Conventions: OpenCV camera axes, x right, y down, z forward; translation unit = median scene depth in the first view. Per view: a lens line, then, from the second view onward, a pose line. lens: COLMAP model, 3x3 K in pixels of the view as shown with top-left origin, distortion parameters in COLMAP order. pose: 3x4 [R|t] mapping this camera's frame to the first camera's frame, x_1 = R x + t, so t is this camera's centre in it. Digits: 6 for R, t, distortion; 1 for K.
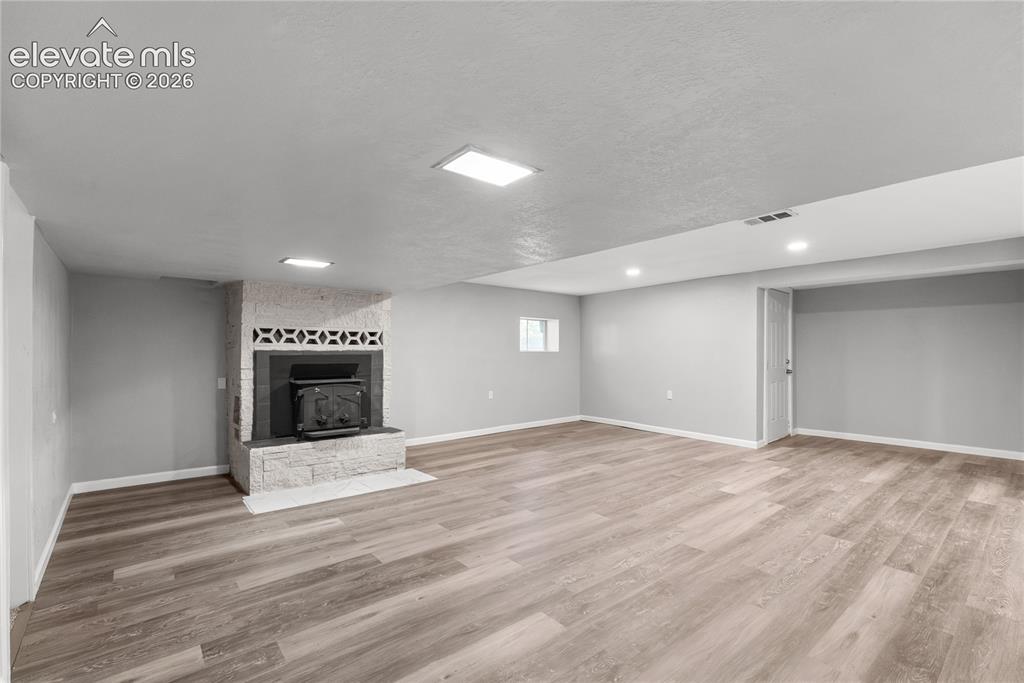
lens RADIAL K [[457.5, 0, 512.5], [0, 457.5, 346.9], [0, 0, 1]] dist [-0.006755, -0.000549]
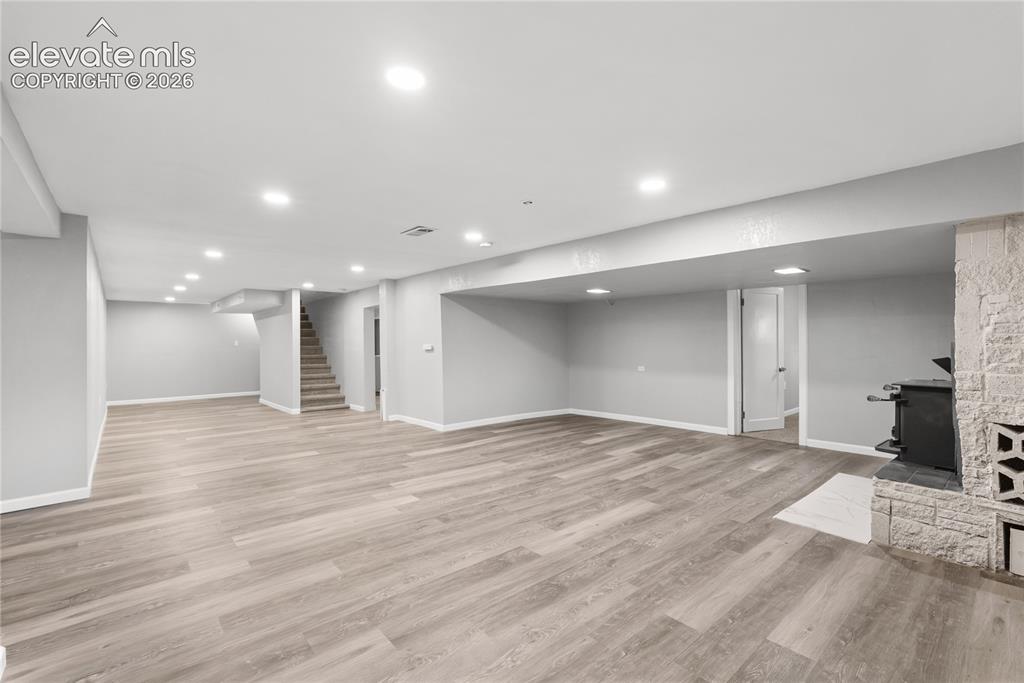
lens RADIAL K [[457.5, 0, 513.7], [0, 457.5, 343.0], [0, 0, 1]] dist [-0.006755, -0.000549]
pose [[-0.999630, 0.004827, -0.026765, 0.272655], [0.004998, 0.999967, -0.006336, 0.015093], [0.026734, -0.006468, -0.999622, 1.759103]]
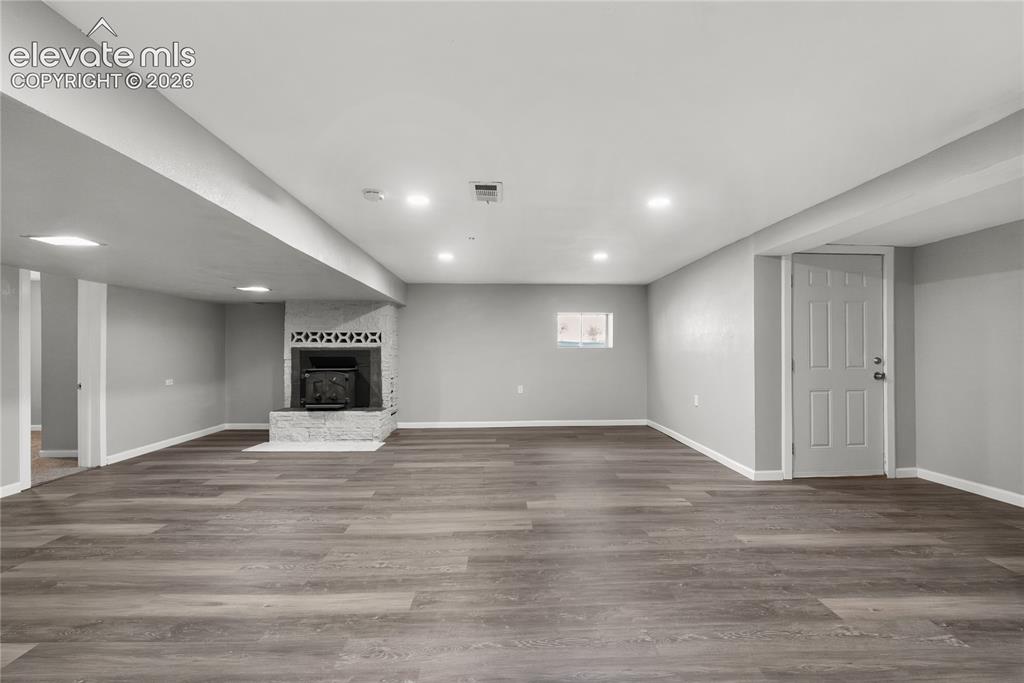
lens RADIAL K [[457.5, 0, 511.5], [0, 457.5, 345.0], [0, 0, 1]] dist [-0.006755, -0.000549]
pose [[0.789546, -0.008720, -0.613630, 0.907370], [0.008777, 0.999957, -0.002916, 0.010887], [0.613629, -0.003083, 0.789589, 0.262631]]
